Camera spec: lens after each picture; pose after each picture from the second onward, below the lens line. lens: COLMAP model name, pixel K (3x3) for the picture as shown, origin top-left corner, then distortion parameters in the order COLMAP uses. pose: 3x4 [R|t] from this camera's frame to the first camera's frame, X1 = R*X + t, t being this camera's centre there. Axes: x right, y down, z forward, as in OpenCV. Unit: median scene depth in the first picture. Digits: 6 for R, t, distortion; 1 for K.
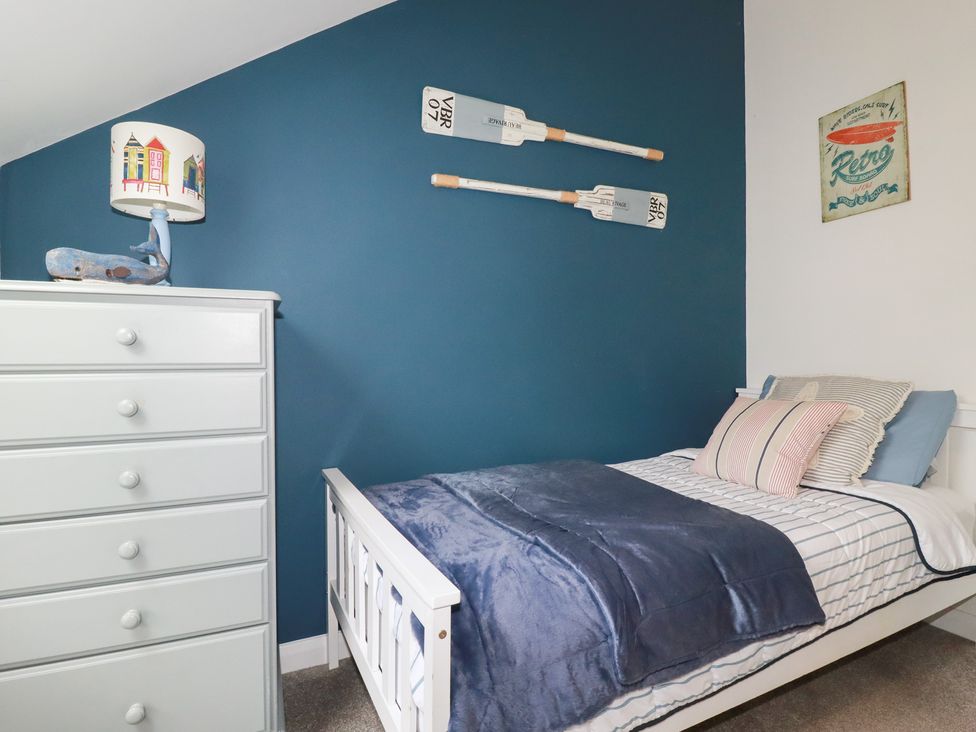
lens RADIAL K [[510.2, 0, 483.1], [0, 510.2, 361.7], [0, 0, 1]] dist [-0.000977, -0.015106]
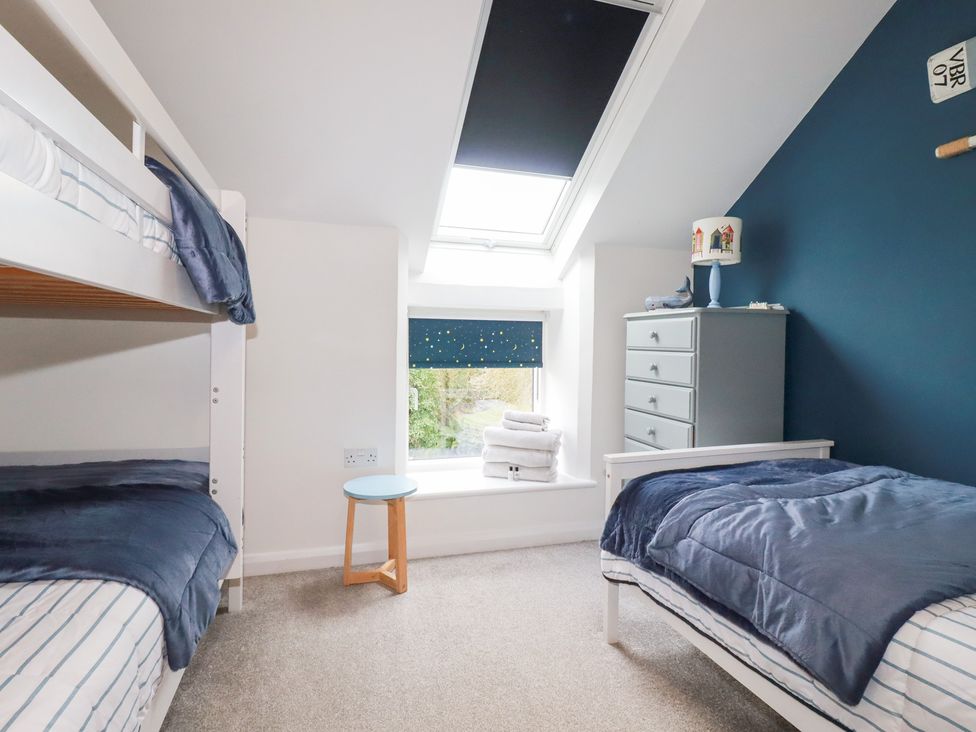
lens RADIAL K [[510.2, 0, 483.1], [0, 510.2, 361.7], [0, 0, 1]] dist [-0.000977, -0.015106]
pose [[-0.152479, 0.040858, -0.987462, 0.924388], [-0.025676, 0.998644, 0.045286, -0.008110], [0.987973, 0.032260, -0.151223, 0.350789]]
